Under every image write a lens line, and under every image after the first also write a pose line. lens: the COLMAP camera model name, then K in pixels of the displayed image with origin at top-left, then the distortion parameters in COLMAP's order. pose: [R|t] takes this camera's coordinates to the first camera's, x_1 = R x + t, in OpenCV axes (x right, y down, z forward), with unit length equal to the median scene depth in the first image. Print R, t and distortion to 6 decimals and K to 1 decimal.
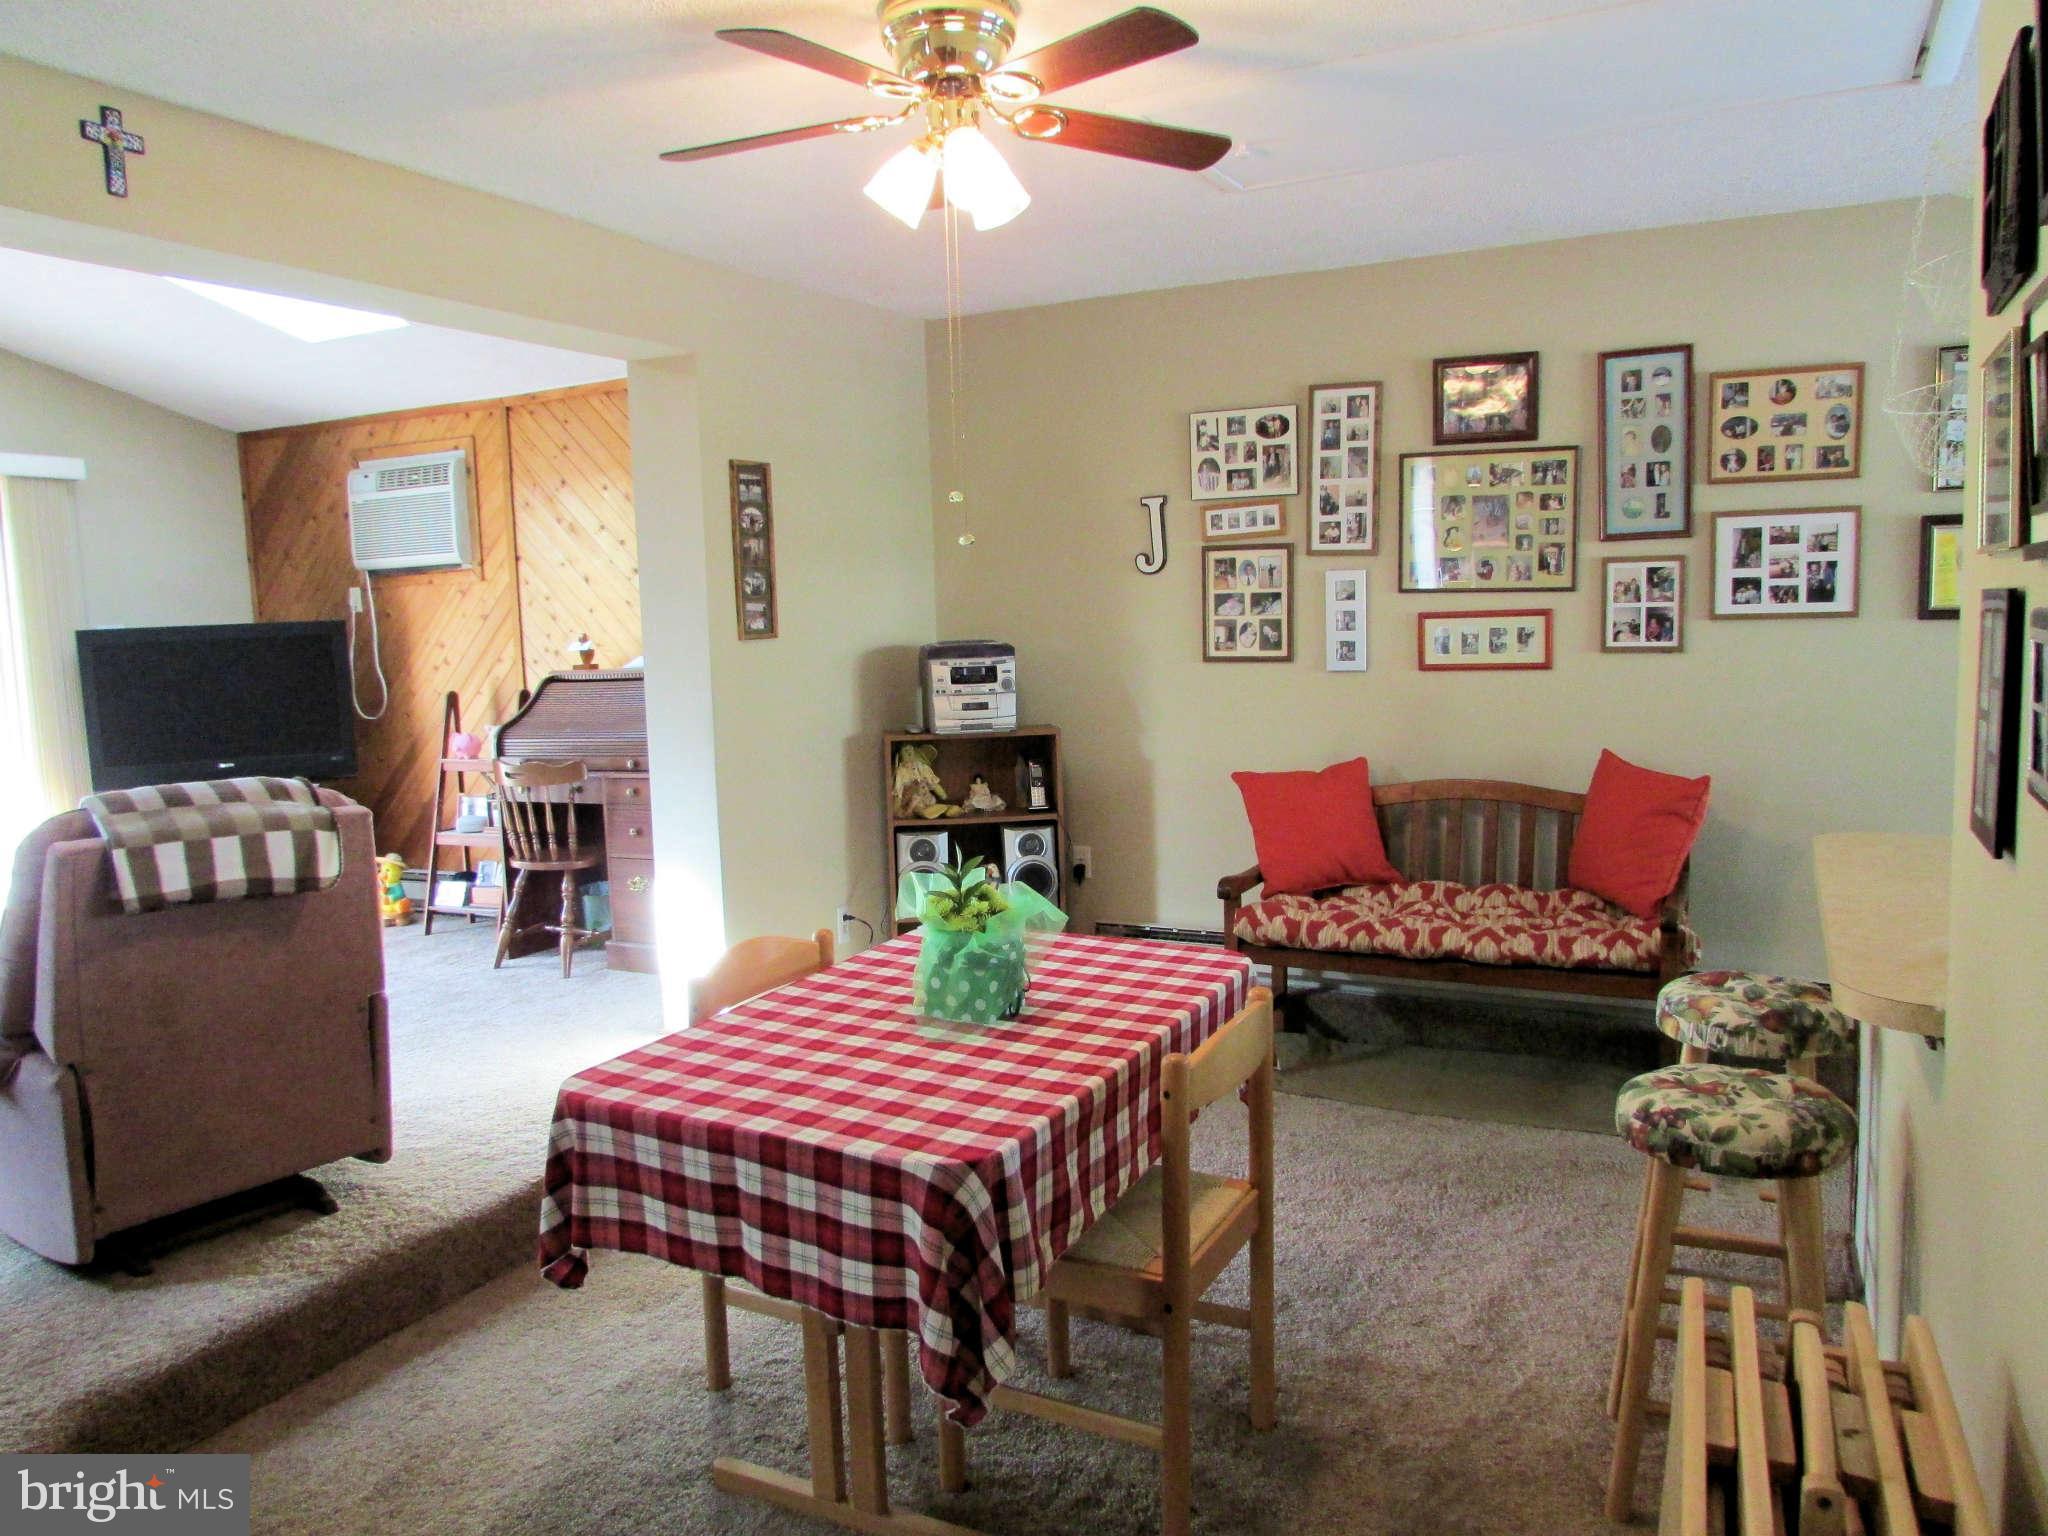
lens RADIAL K [[1451.9, 0, 1023.6], [0, 1451.9, 749.1], [0, 0, 1]] dist [-0.030669, 0.006381]
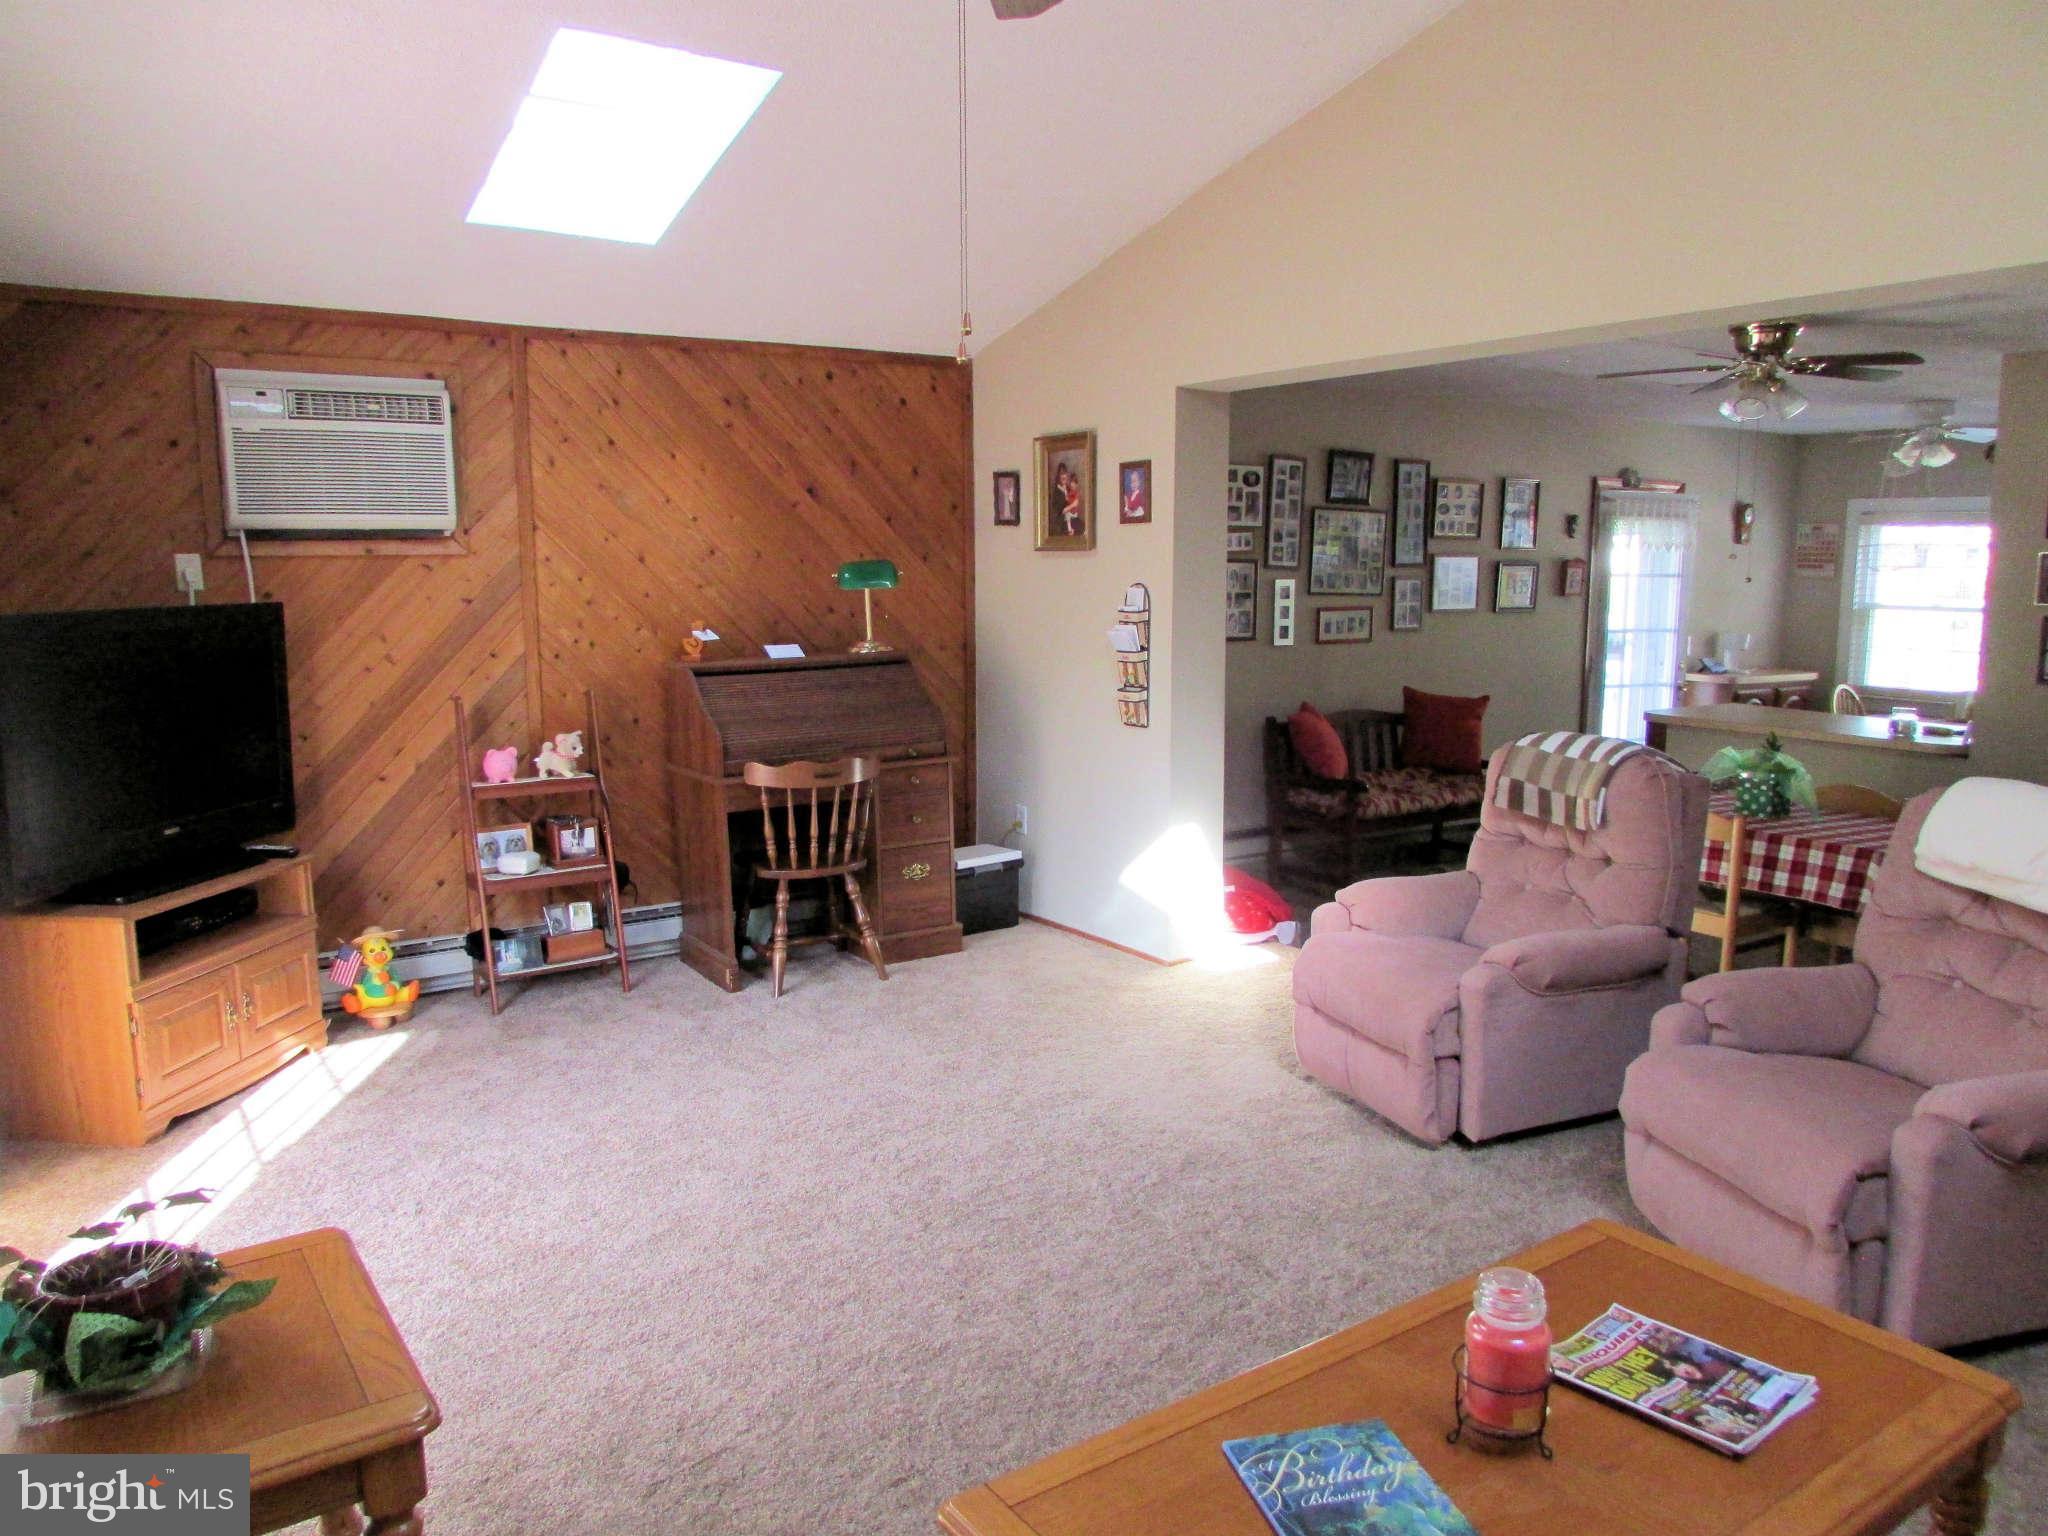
lens RADIAL K [[1451.9, 0, 1023.2], [0, 1451.9, 770.1], [0, 0, 1]] dist [-0.030669, 0.006381]
pose [[0.486876, -0.091271, 0.868689, -0.954678], [0.068593, 0.995450, 0.066145, -0.033053], [-0.870773, 0.027382, 0.490922, 0.378002]]
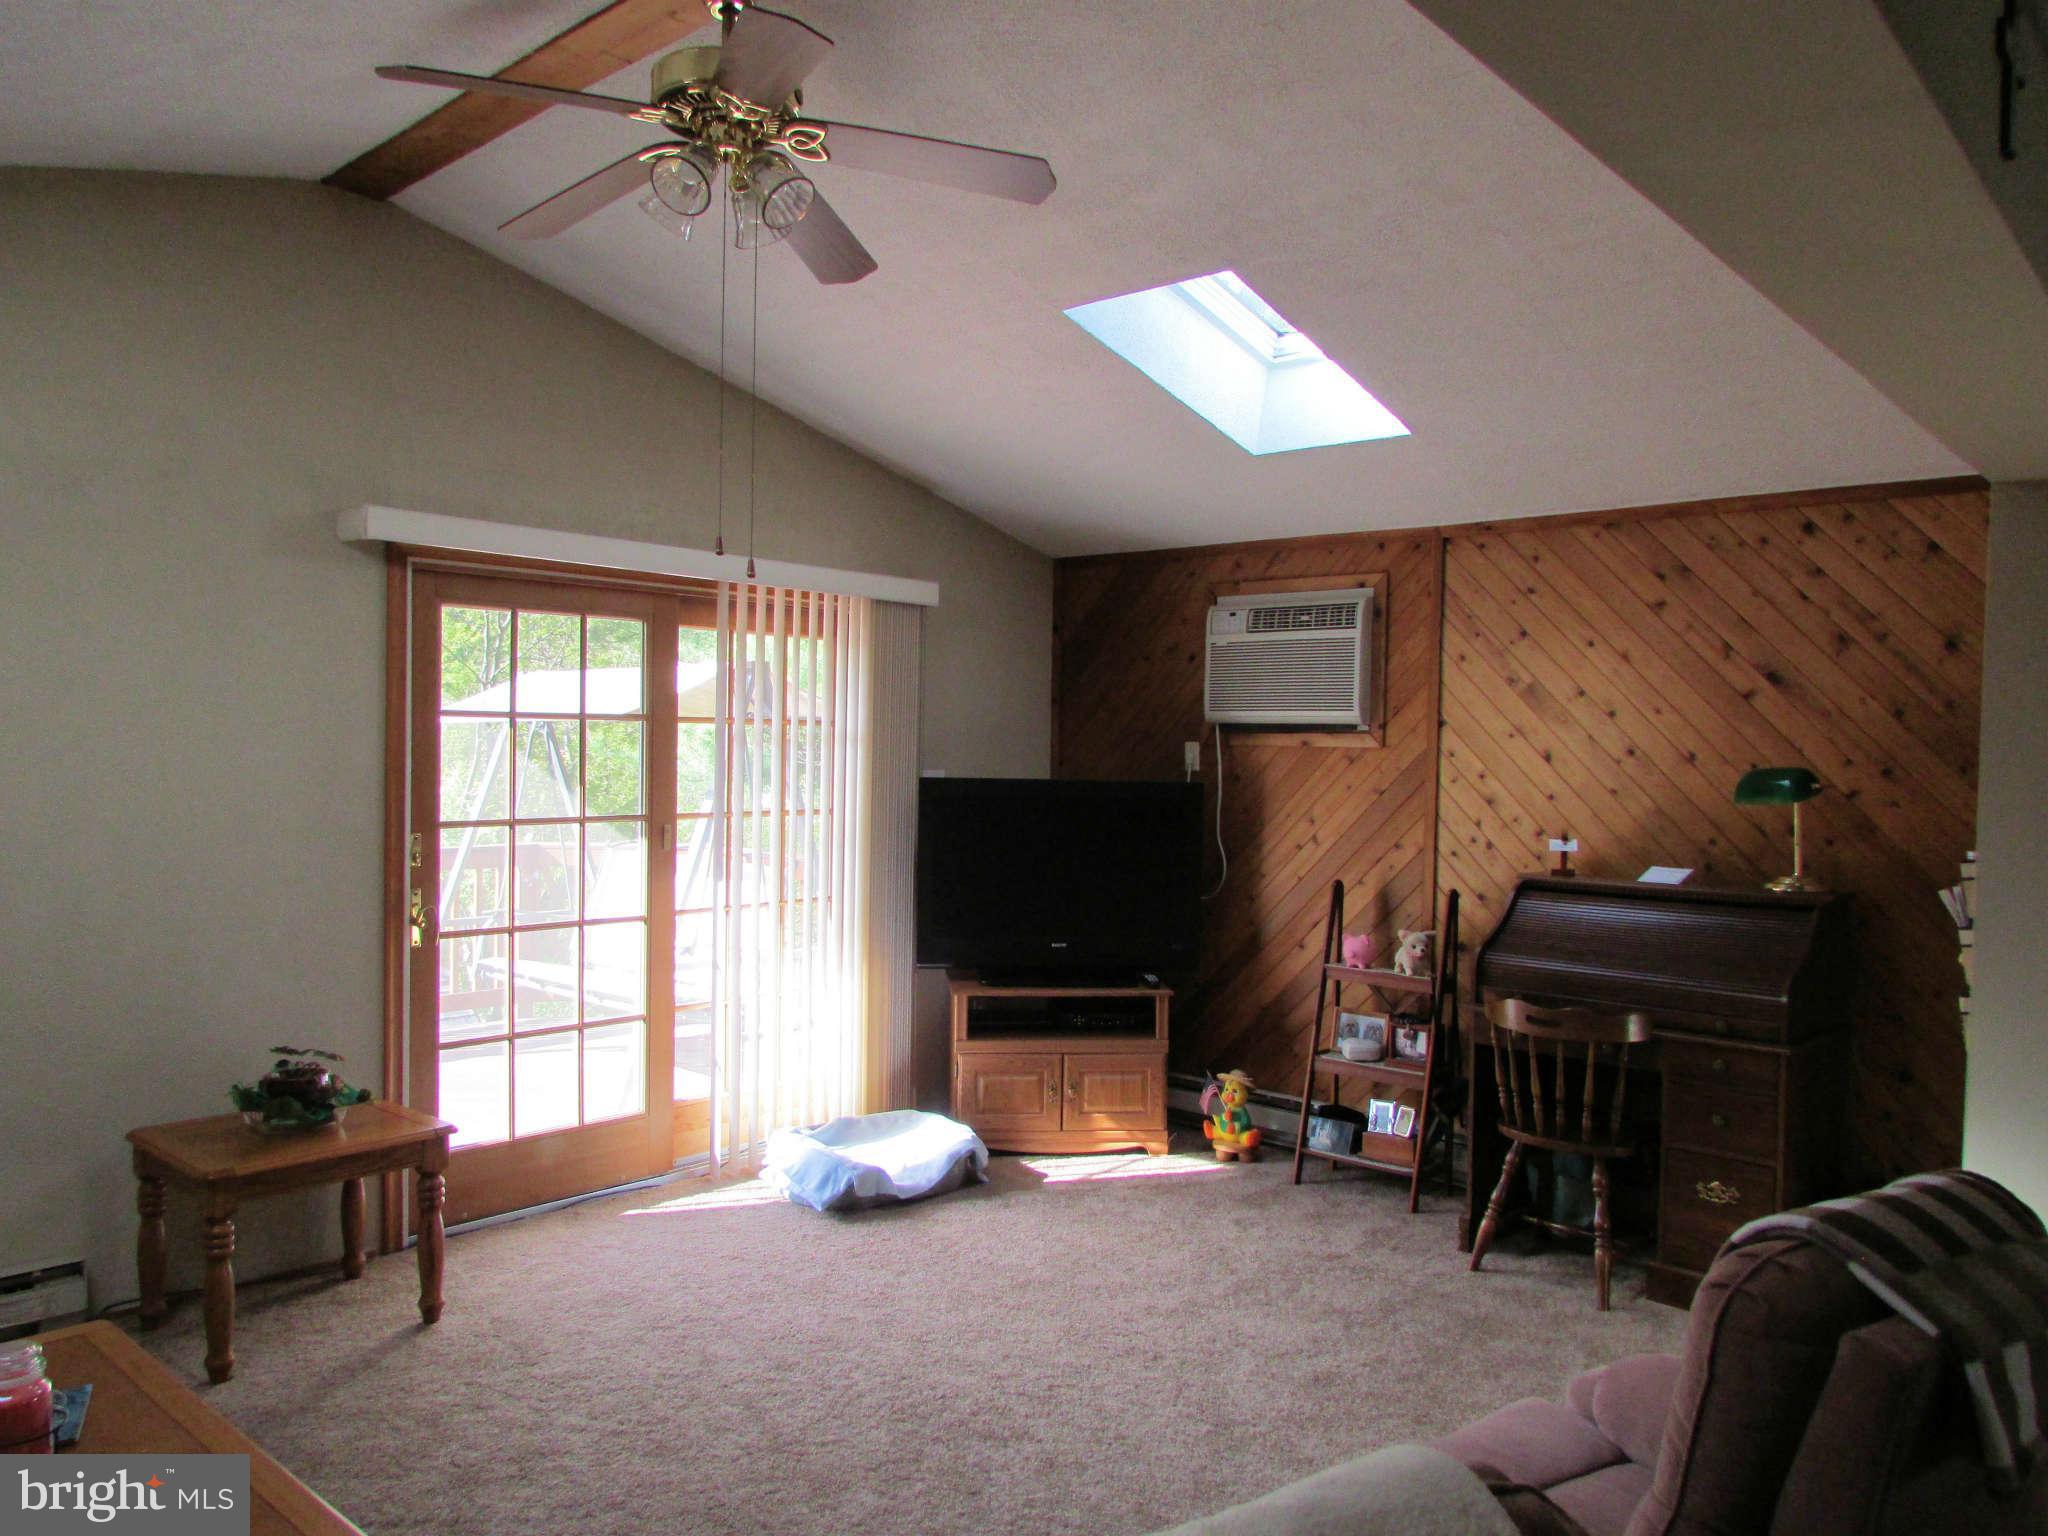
lens RADIAL K [[1451.9, 0, 1019.8], [0, 1451.9, 763.8], [0, 0, 1]] dist [-0.030669, 0.006381]
pose [[0.960015, 0.062483, -0.272888, -0.362637], [-0.083755, 0.994231, -0.067000, -0.037004], [0.267127, 0.087177, 0.959710, 0.169333]]
